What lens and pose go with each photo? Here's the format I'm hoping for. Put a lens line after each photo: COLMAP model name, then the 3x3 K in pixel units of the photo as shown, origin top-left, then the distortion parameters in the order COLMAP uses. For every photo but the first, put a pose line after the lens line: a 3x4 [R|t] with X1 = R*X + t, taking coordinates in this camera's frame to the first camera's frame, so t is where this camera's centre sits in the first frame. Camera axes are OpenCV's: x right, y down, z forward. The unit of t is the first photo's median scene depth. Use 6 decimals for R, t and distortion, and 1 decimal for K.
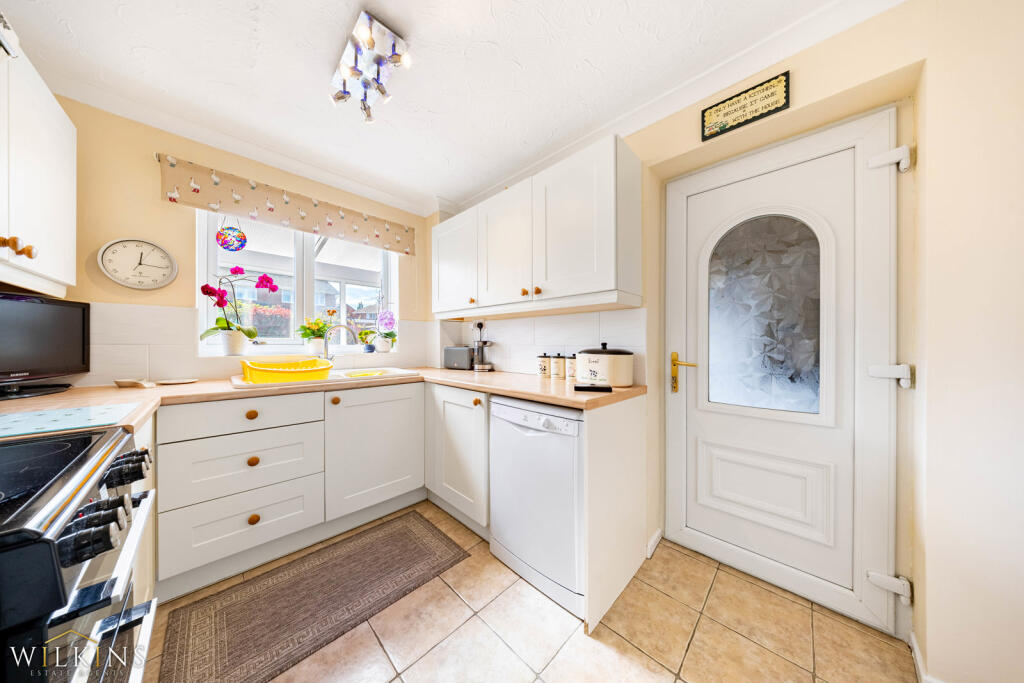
lens RADIAL K [[298.7, 0, 504.7], [0, 298.7, 341.0], [0, 0, 1]] dist [-0.003854, -0.000150]
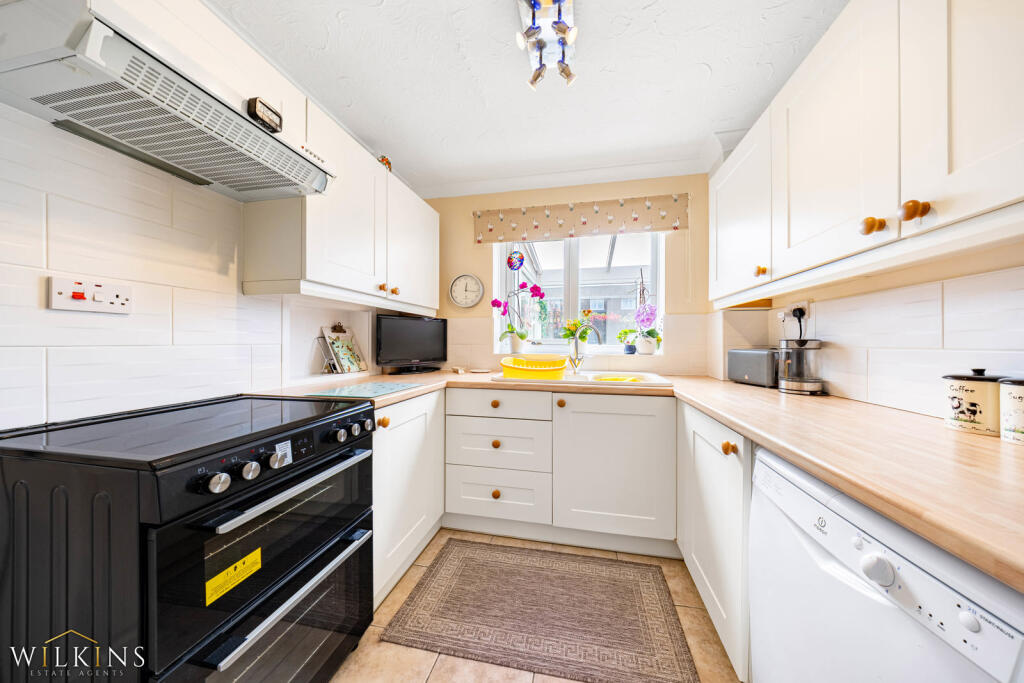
lens RADIAL K [[298.7, 0, 514.8], [0, 298.7, 343.5], [0, 0, 1]] dist [-0.003854, -0.000150]
pose [[0.554208, -0.001765, -0.832376, 0.136006], [0.006254, 0.999978, 0.002043, 0.004099], [0.832355, -0.006338, 0.554207, 0.327798]]
